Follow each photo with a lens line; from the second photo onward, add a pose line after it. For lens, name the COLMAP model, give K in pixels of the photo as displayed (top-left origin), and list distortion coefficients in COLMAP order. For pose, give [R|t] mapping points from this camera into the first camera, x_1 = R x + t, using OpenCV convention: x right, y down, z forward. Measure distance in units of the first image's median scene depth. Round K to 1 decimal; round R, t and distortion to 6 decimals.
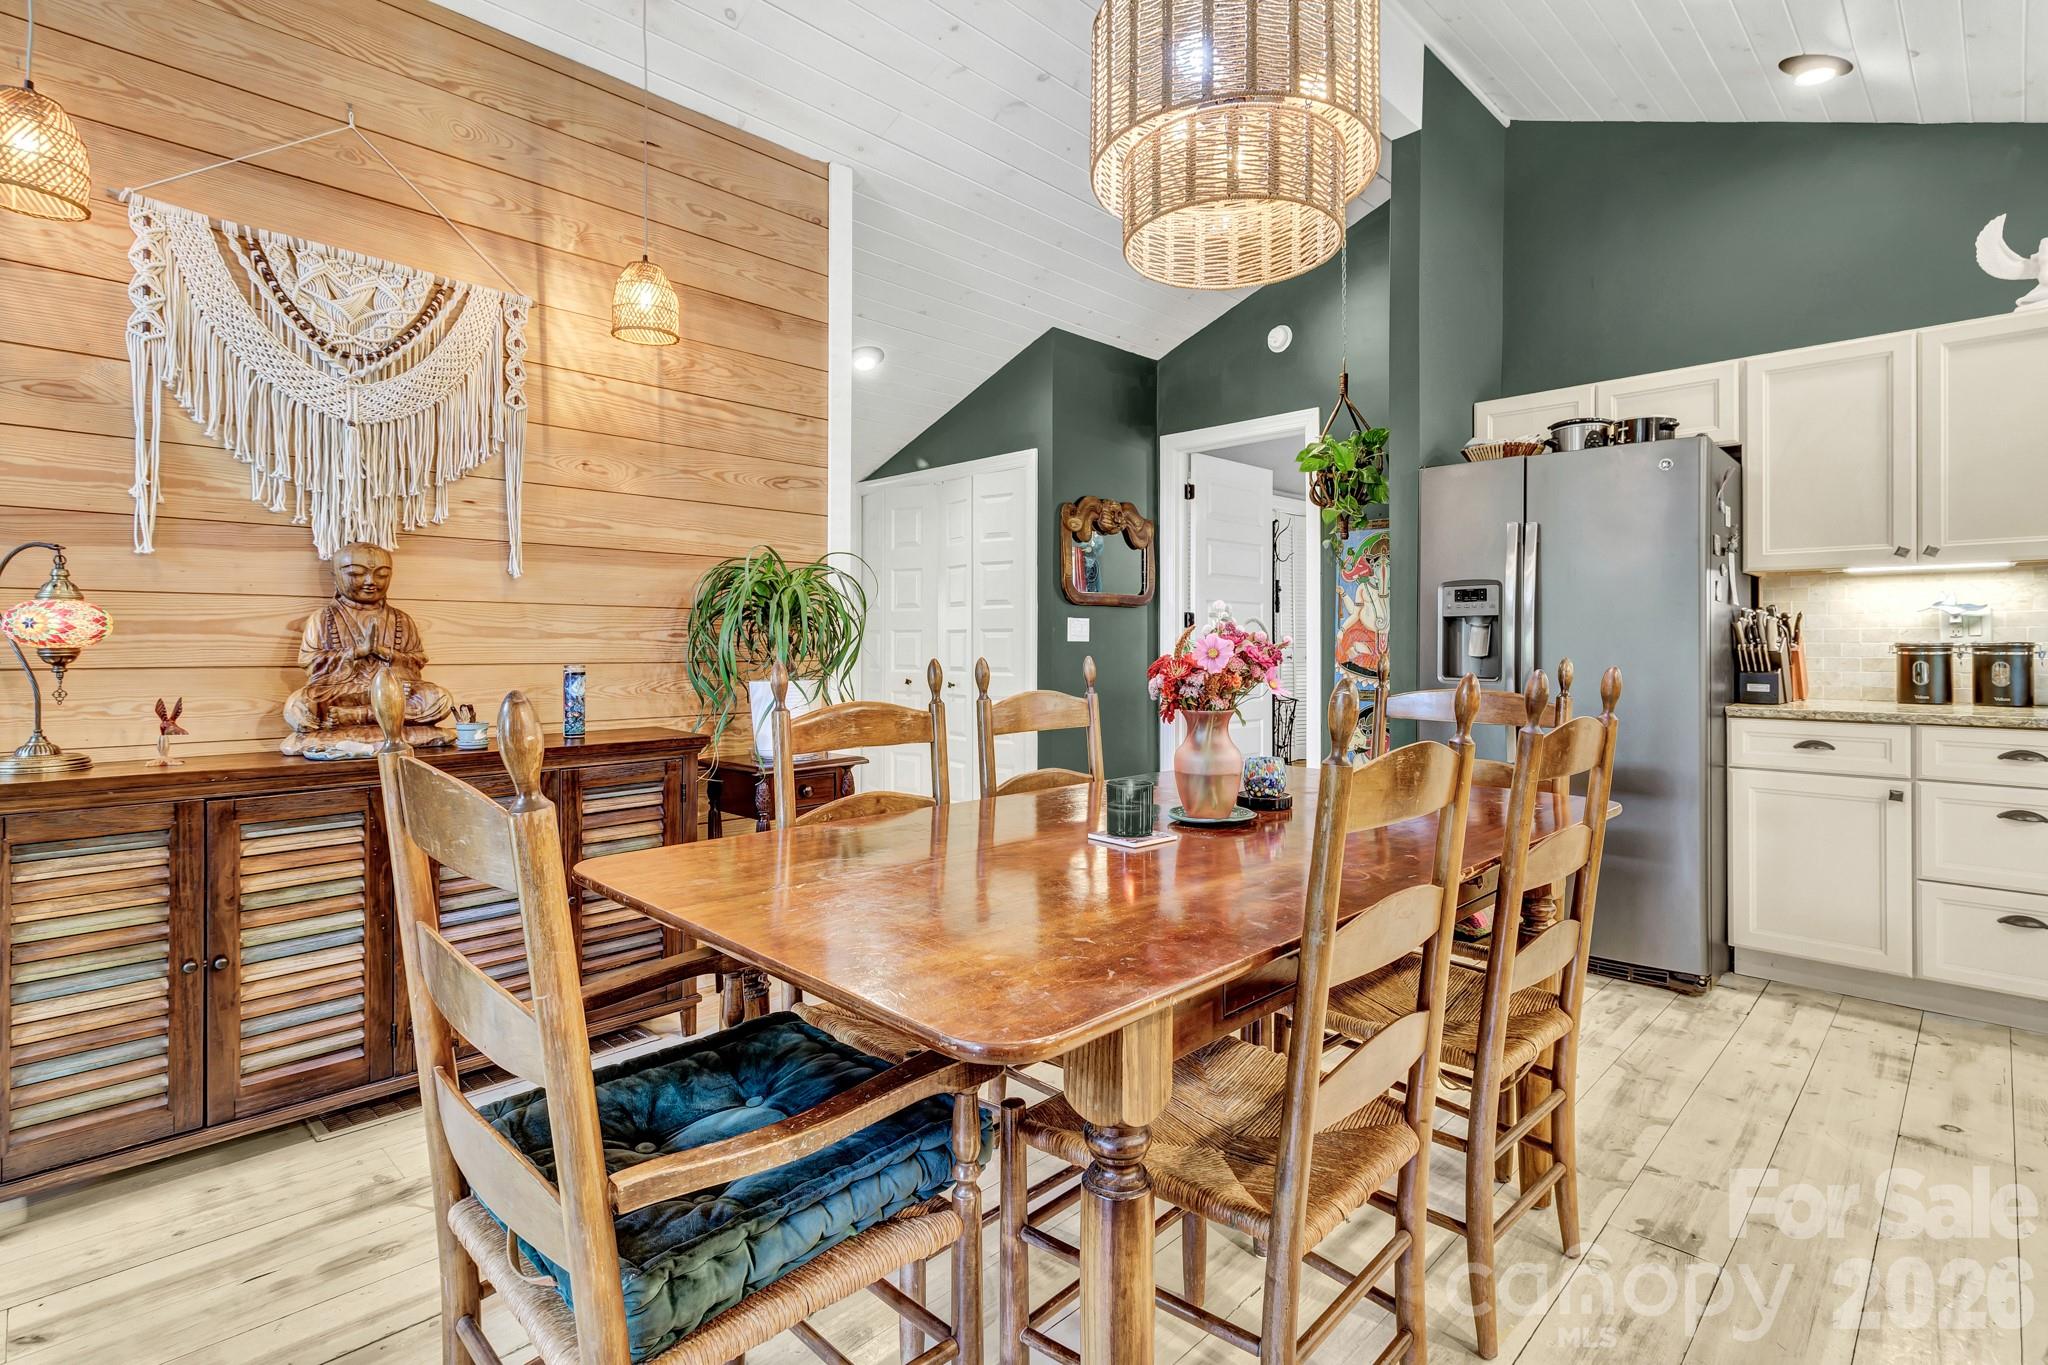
lens RADIAL K [[987.0, 0, 1025.4], [0, 987.0, 629.8], [0, 0, 1]] dist [0.007031, 0.000225]
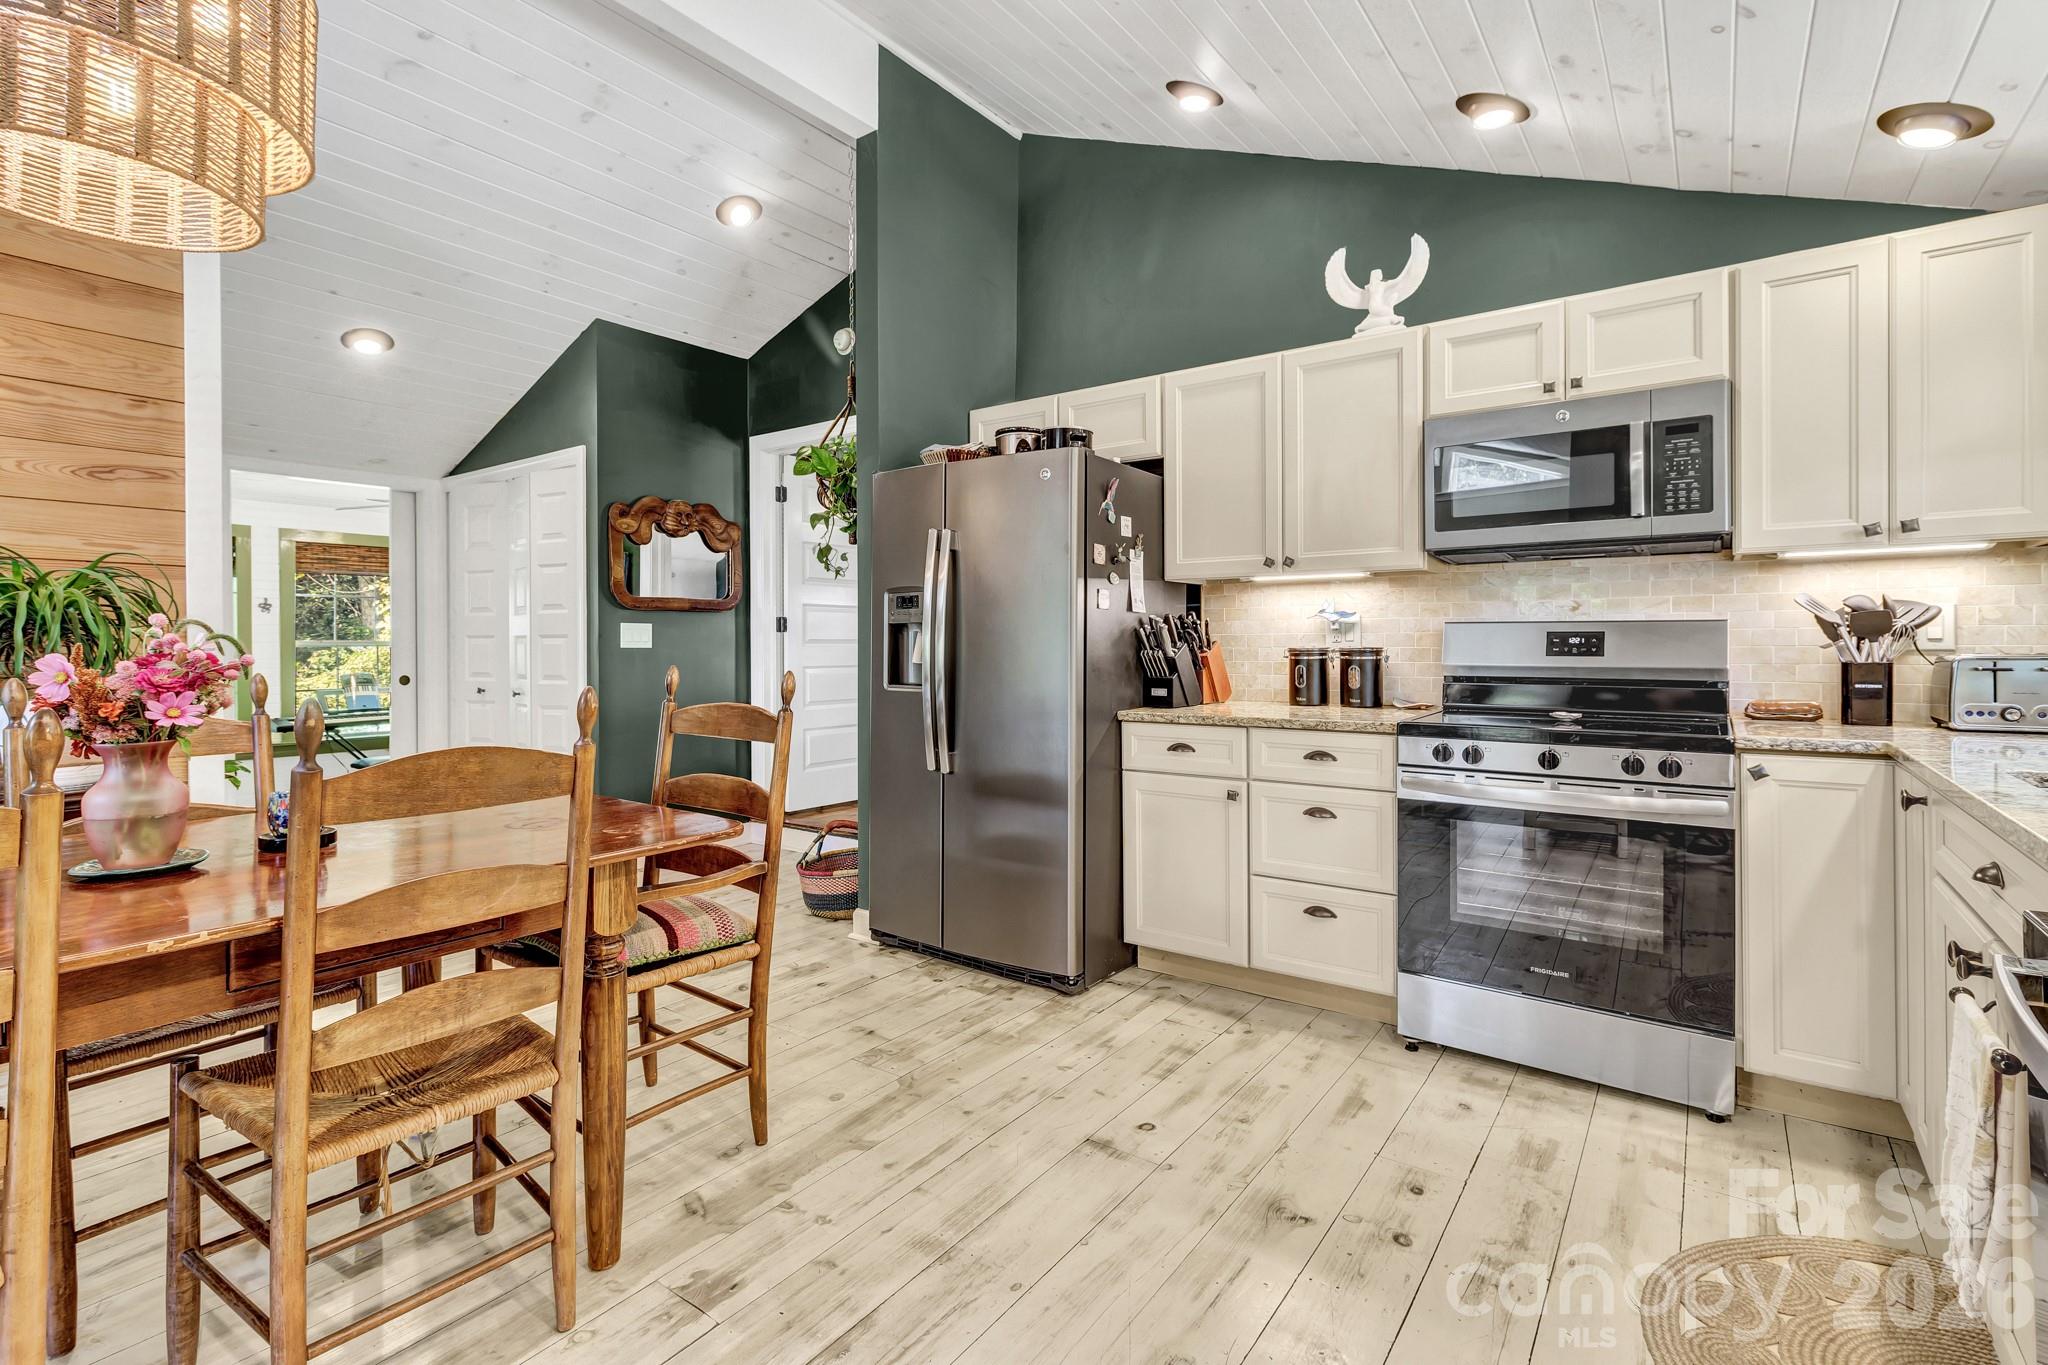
lens RADIAL K [[954.6, 0, 1024.9], [0, 954.6, 637.8], [0, 0, 1]] dist [0.003336, 0.000982]
pose [[0.988249, -0.004175, 0.152798, 0.452516], [0.002883, 0.999958, 0.008680, -0.007524], [-0.152828, -0.008137, 0.988219, 0.035345]]
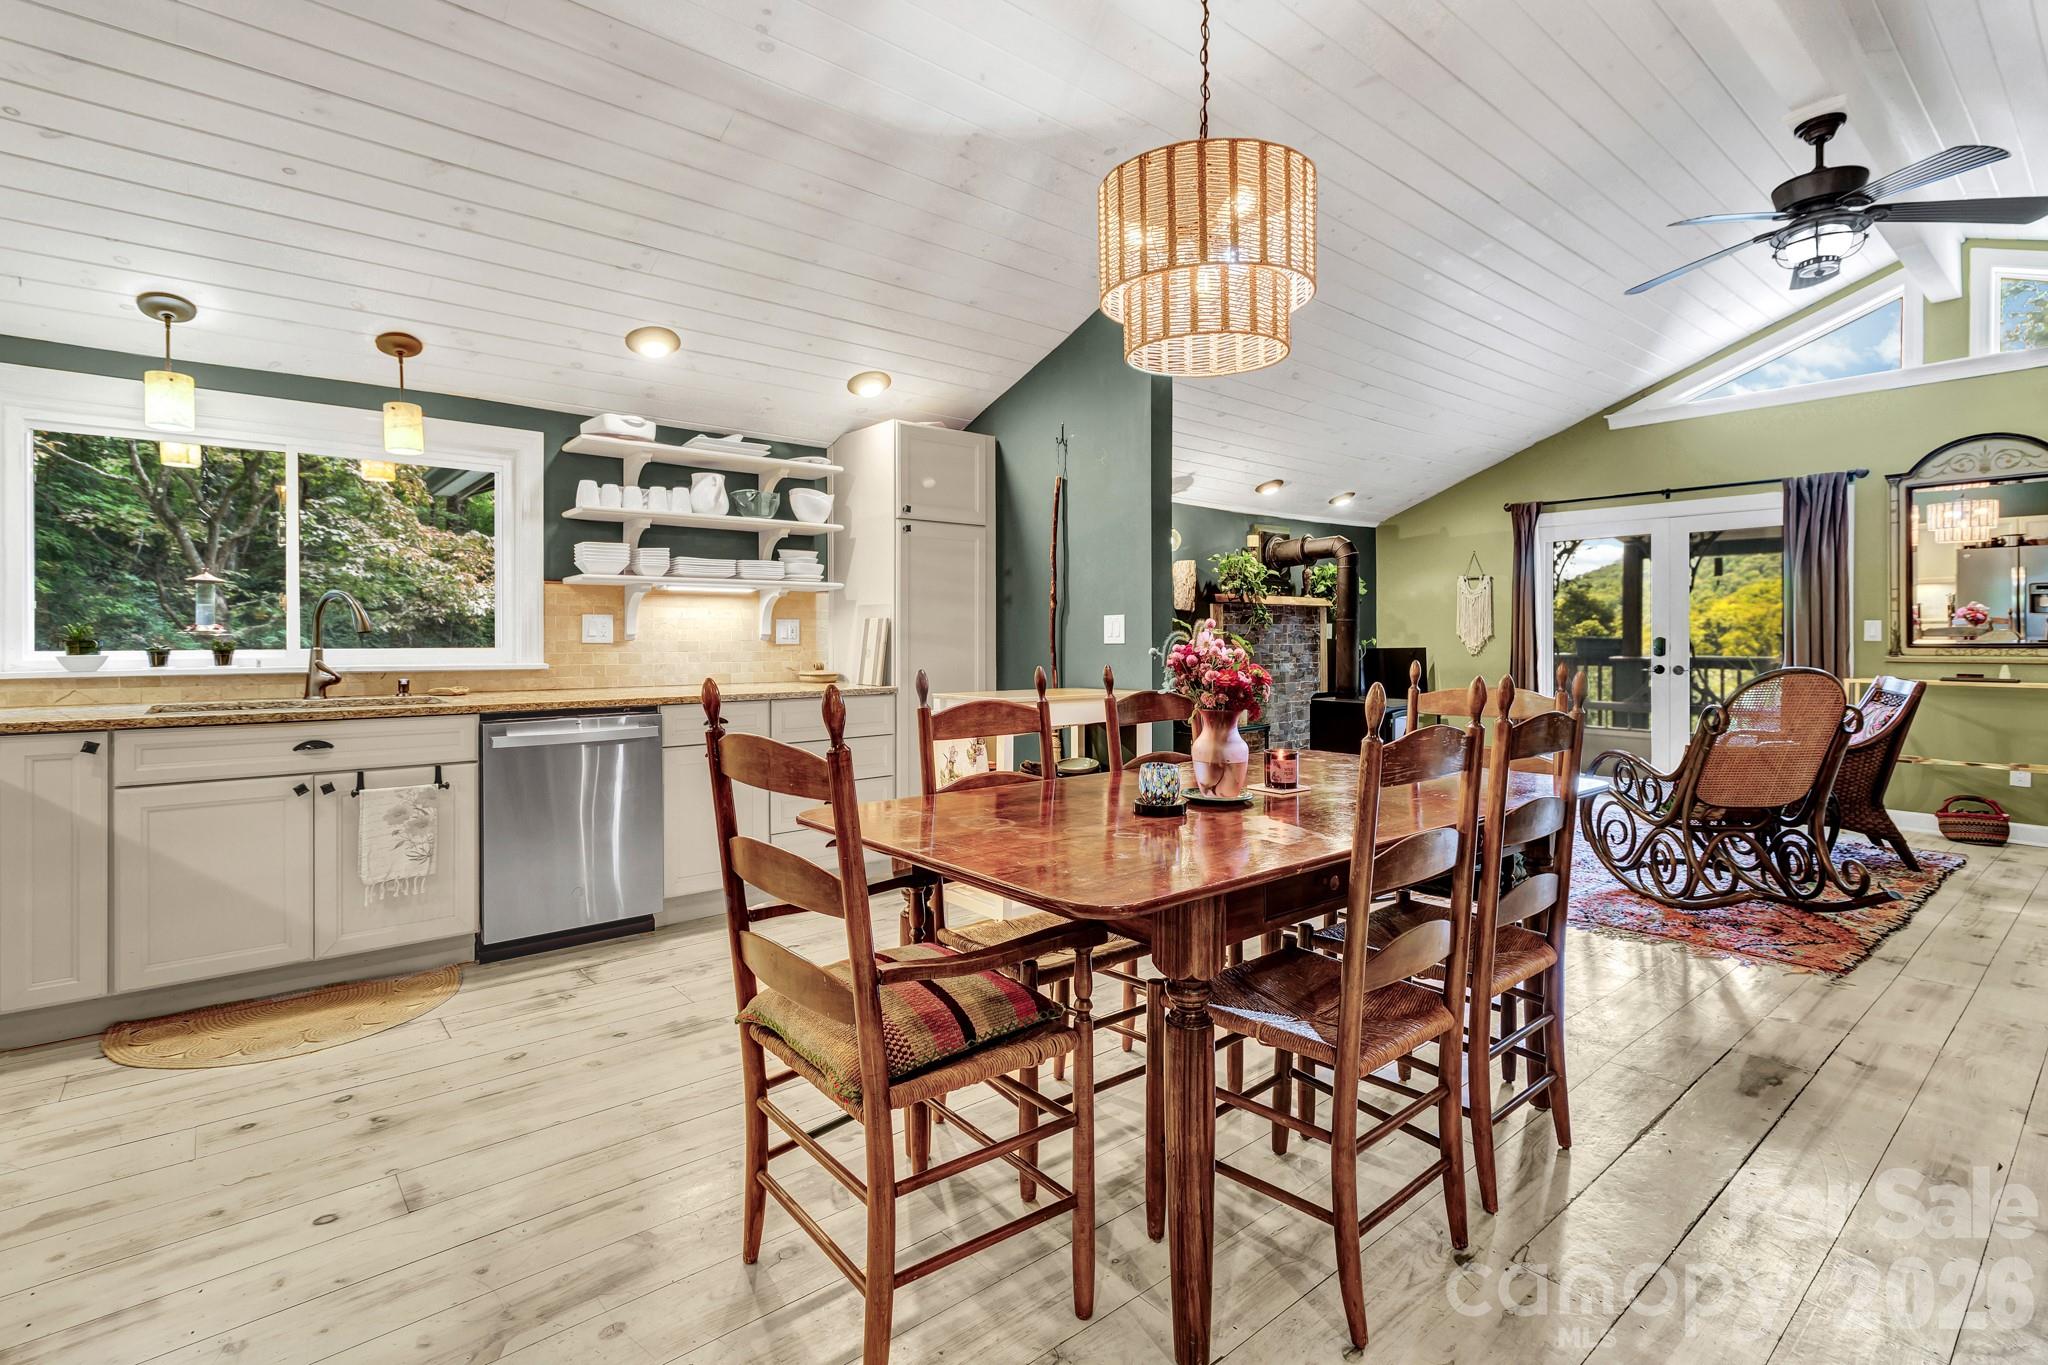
lens RADIAL K [[954.6, 0, 1024.9], [0, 954.6, 637.8], [0, 0, 1]] dist [0.003336, 0.000982]
pose [[-0.995837, -0.002890, 0.091103, 0.174763], [-0.003951, 0.999926, -0.011469, 0.003620], [-0.091063, -0.011781, -0.995775, 1.220818]]
